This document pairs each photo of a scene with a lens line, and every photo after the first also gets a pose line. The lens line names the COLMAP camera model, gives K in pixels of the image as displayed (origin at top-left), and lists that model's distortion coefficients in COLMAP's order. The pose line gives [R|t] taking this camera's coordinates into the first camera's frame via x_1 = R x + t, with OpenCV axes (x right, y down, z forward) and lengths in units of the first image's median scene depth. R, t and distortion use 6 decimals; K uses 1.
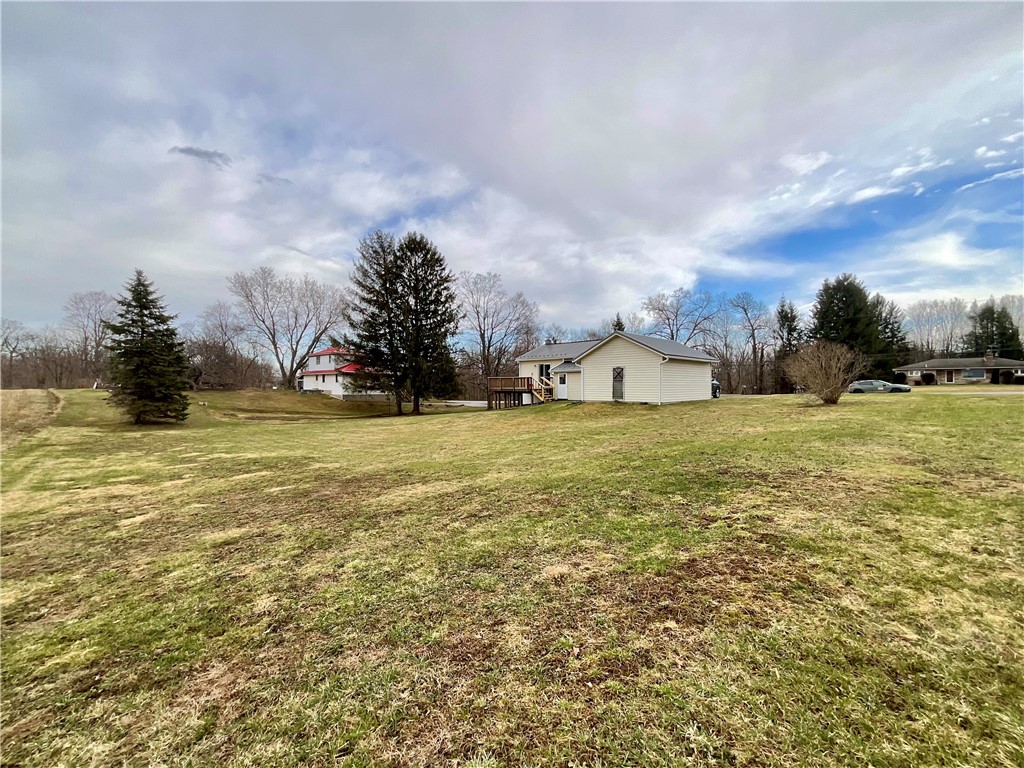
lens RADIAL K [[415.7, 0, 513.0], [0, 415.7, 383.7], [0, 0, 1]] dist [-0.001789, 0.000936]
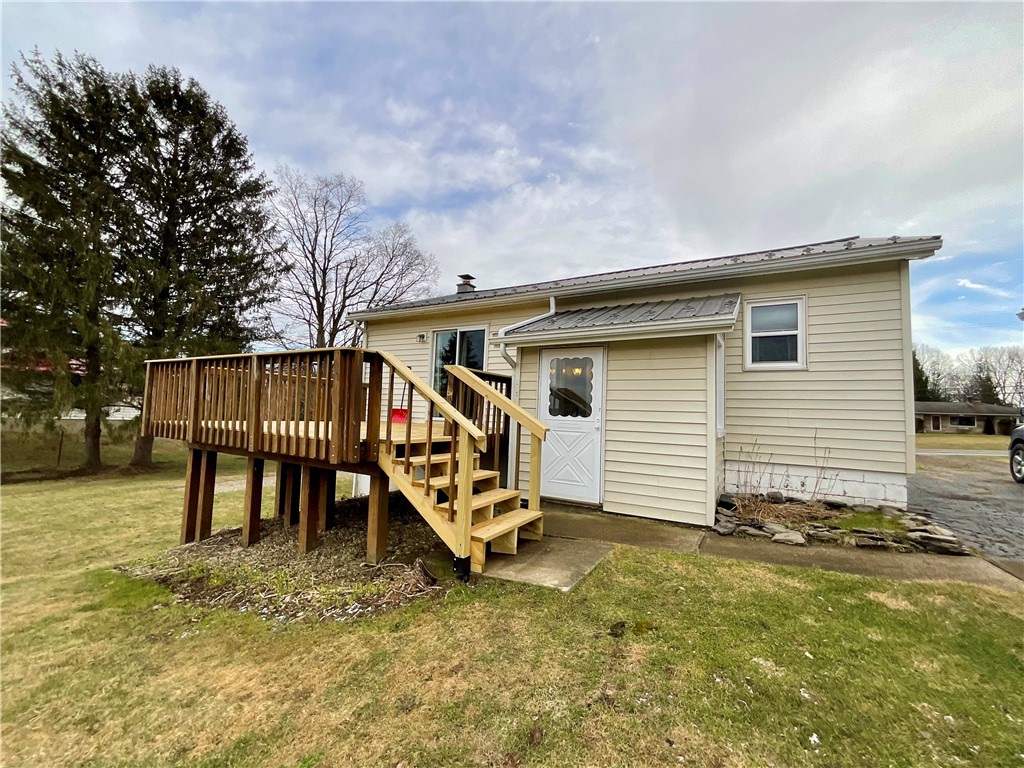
lens RADIAL K [[415.7, 0, 513.0], [0, 415.7, 383.7], [0, 0, 1]] dist [-0.001789, 0.000936]
pose [[0.967003, 0.057525, 0.248188, 0.030093], [-0.039348, 0.996209, -0.077588, 0.001957], [-0.251710, 0.065262, 0.965600, 0.485980]]
